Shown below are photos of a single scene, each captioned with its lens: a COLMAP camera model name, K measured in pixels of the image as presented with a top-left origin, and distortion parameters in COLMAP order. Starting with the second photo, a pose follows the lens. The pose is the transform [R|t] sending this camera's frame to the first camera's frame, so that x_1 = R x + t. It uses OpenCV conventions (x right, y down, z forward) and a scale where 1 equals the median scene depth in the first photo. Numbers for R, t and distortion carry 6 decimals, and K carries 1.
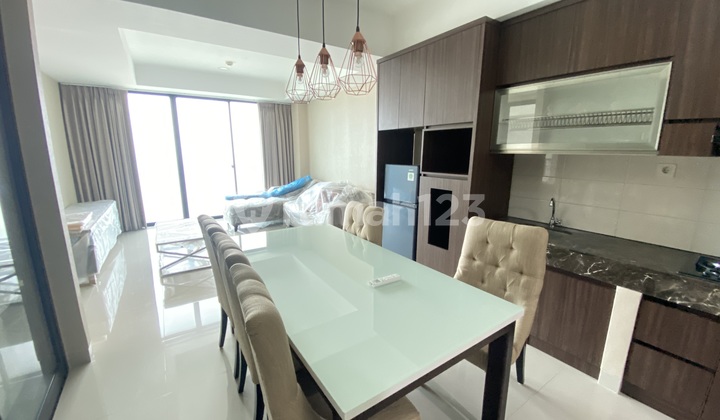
lens RADIAL K [[281.4, 0, 361.6], [0, 281.4, 210.5], [0, 0, 1]] dist [0.001692, -0.016285]
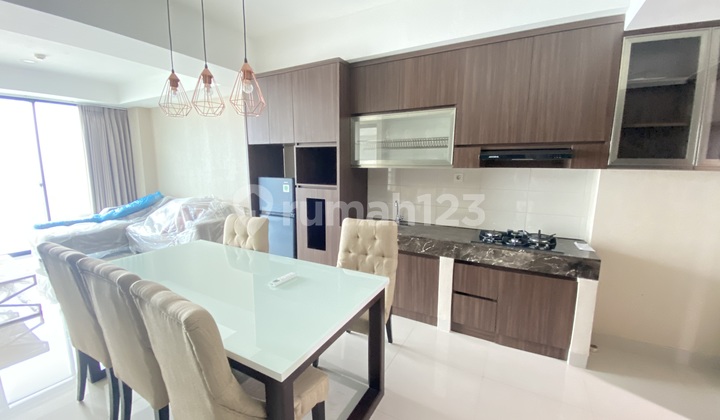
lens RADIAL K [[281.4, 0, 361.6], [0, 281.4, 210.5], [0, 0, 1]] dist [0.001692, -0.016285]
pose [[0.881745, -0.070709, 0.466397, -0.101898], [0.091881, 0.995509, -0.022778, 0.020344], [-0.462692, 0.062937, 0.884282, -0.114882]]
